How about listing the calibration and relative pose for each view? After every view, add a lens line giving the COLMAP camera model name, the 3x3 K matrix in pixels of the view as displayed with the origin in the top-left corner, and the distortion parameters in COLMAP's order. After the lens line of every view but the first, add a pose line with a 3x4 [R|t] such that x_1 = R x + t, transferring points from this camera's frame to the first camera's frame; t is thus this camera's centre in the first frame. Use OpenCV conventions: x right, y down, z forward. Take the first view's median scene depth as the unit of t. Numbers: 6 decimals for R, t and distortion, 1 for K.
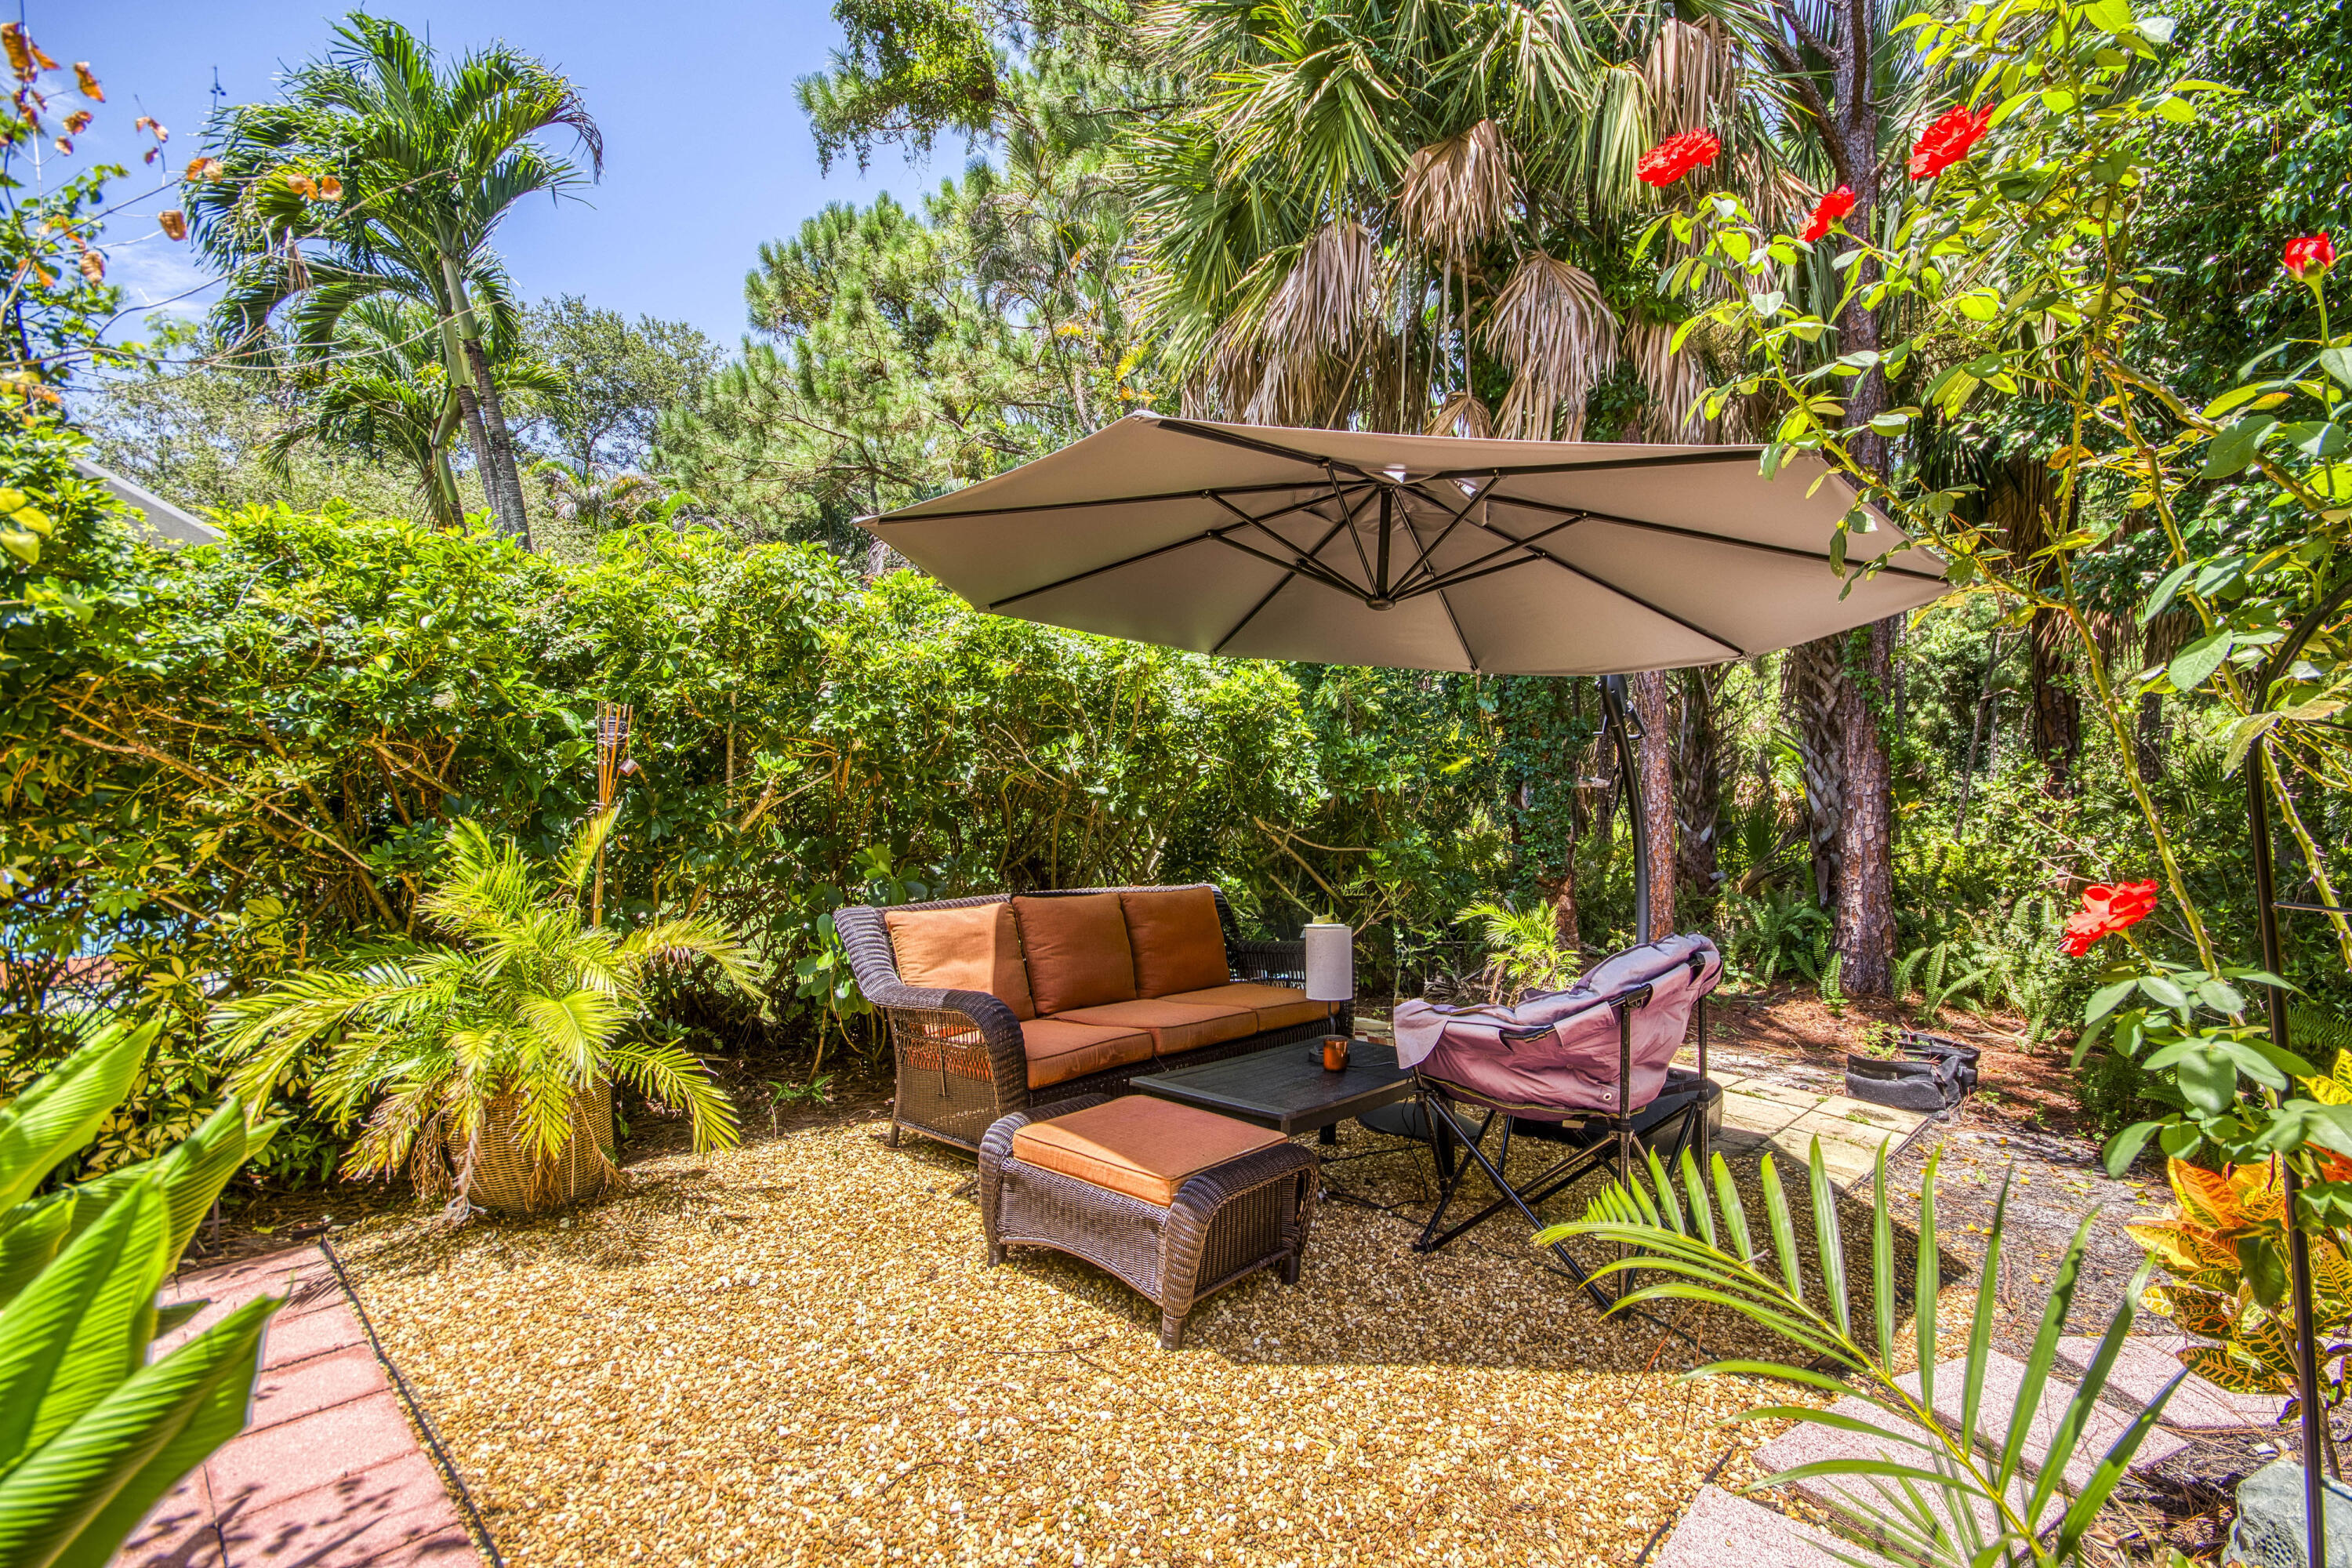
lens RADIAL K [[1044.0, 0, 1179.7], [0, 1044.0, 777.5], [0, 0, 1]] dist [0.003026, -0.009542]
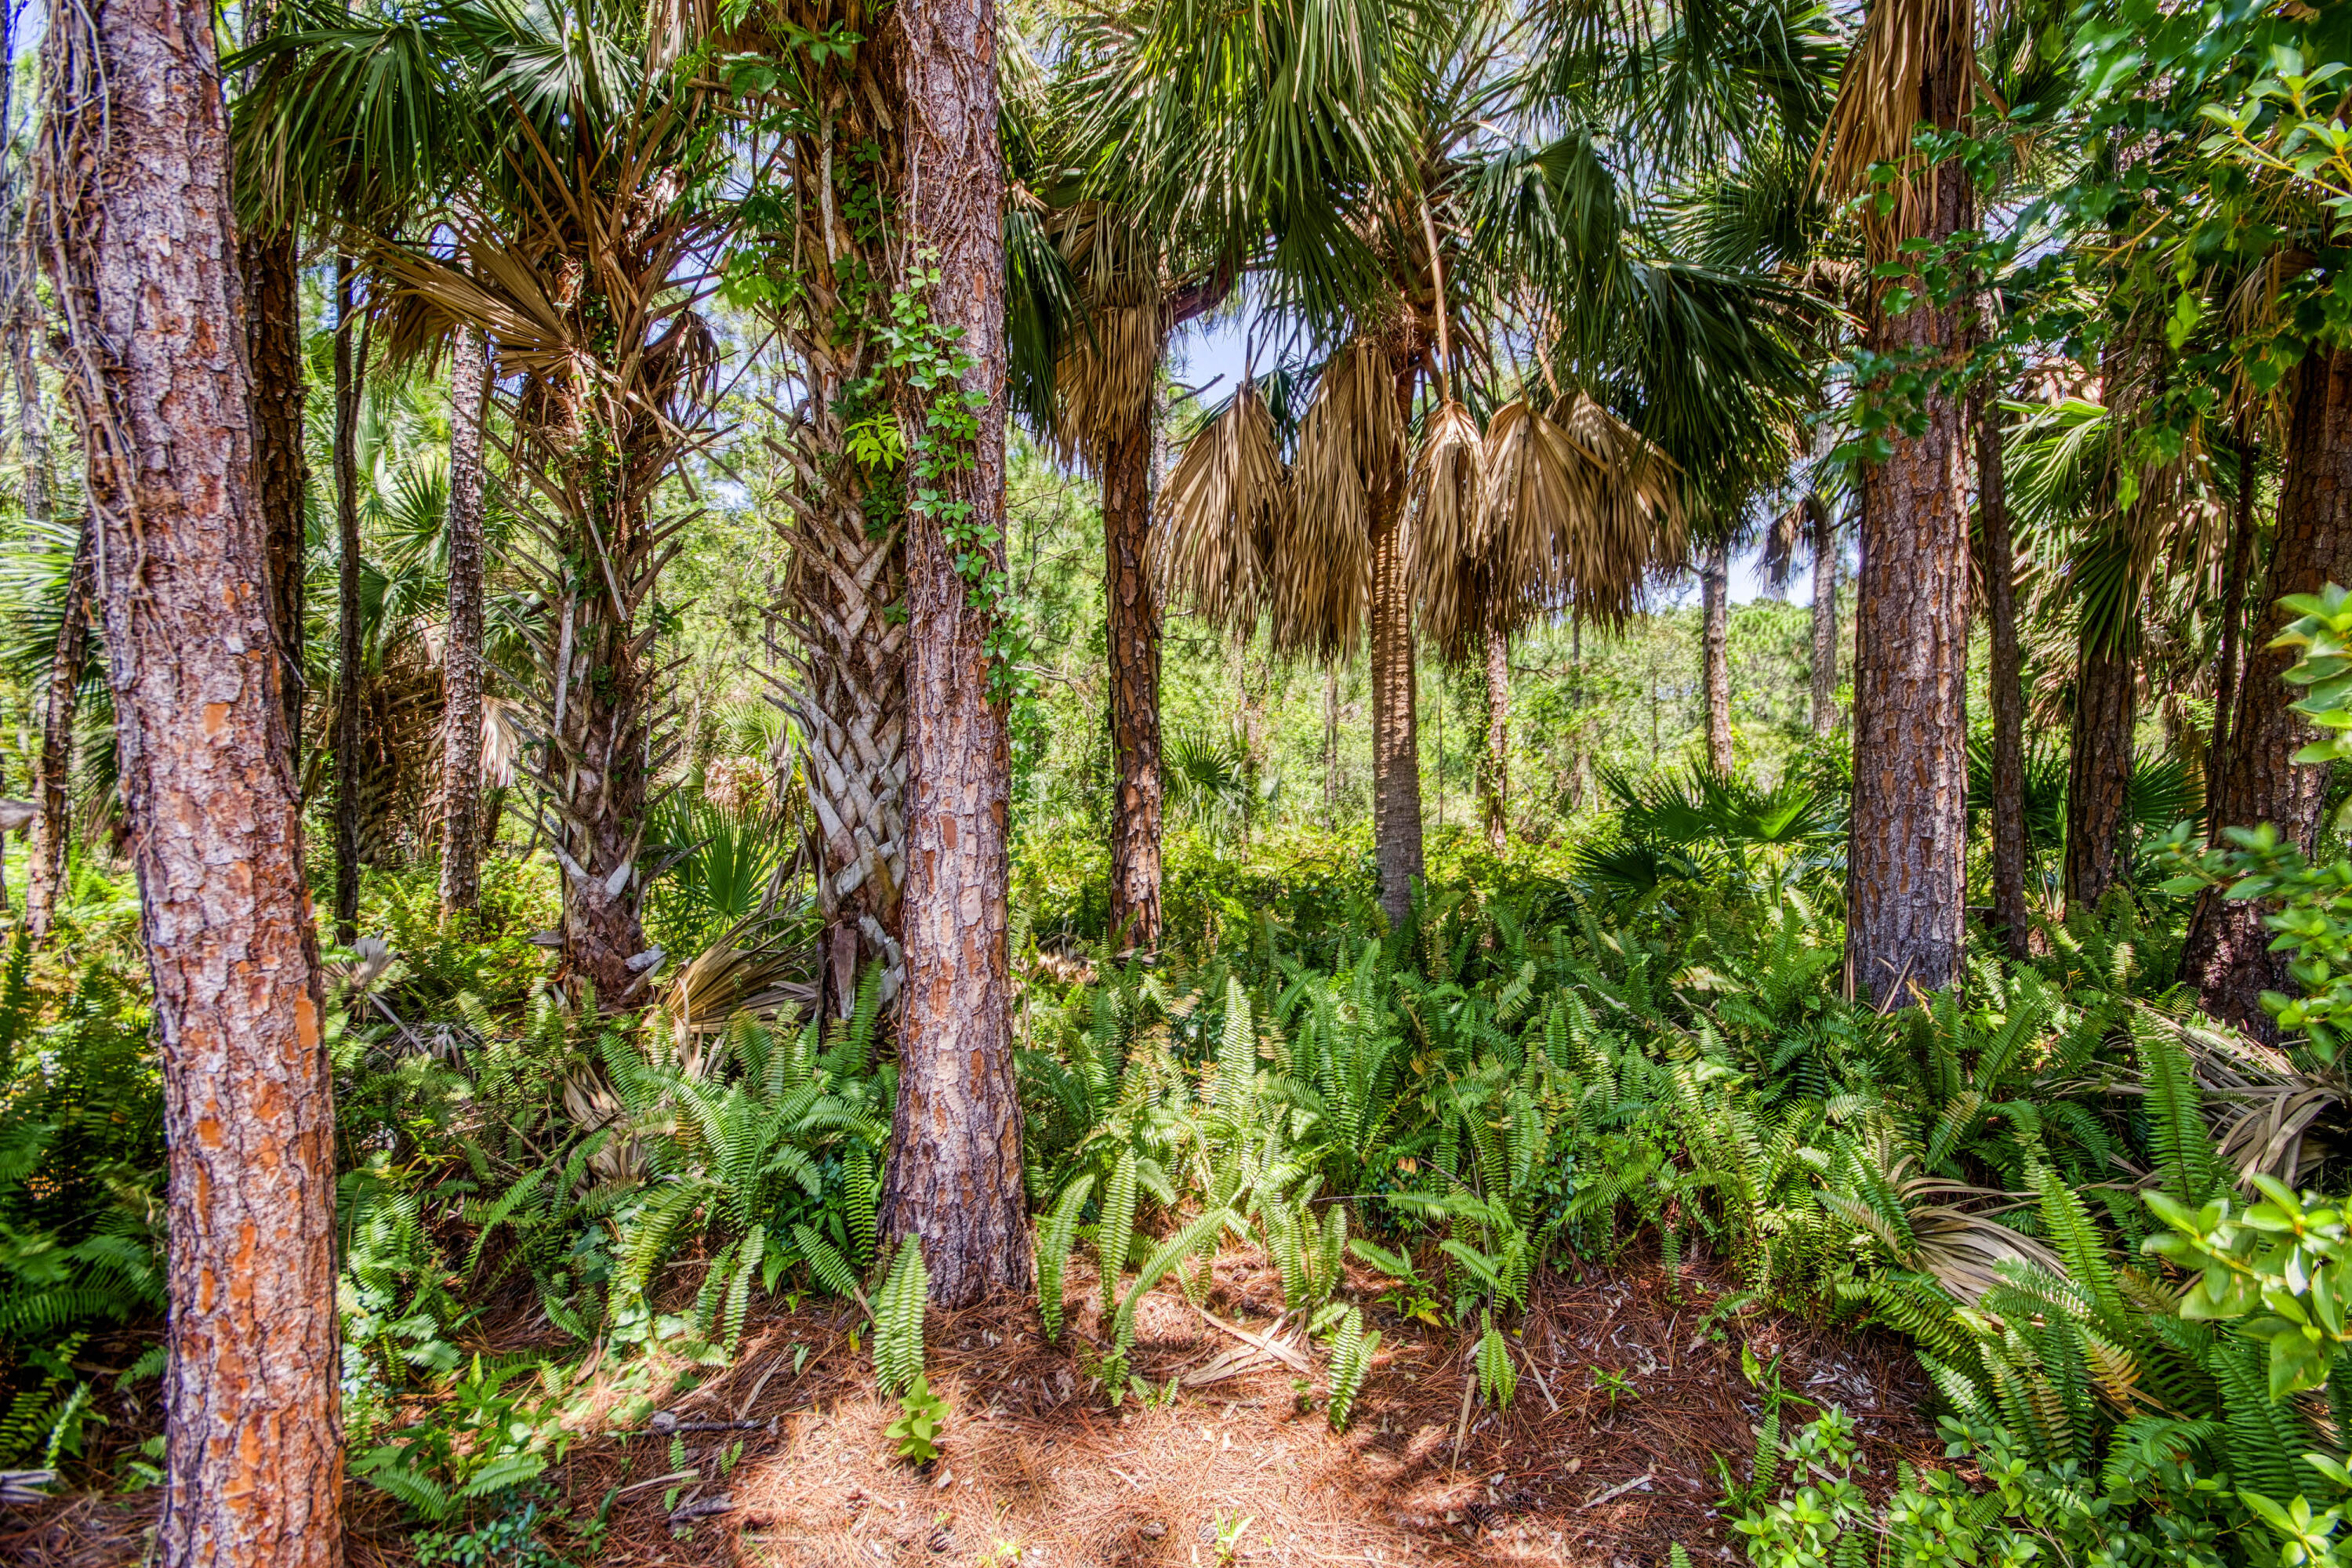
lens RADIAL K [[1044.0, 0, 1187.2], [0, 1044.0, 784.7], [0, 0, 1]] dist [0.003026, -0.009542]
pose [[0.608719, -0.022153, 0.793077, 0.374229], [0.007946, 0.999730, 0.021826, -0.000646], [-0.793346, -0.006984, 0.608730, 0.653856]]
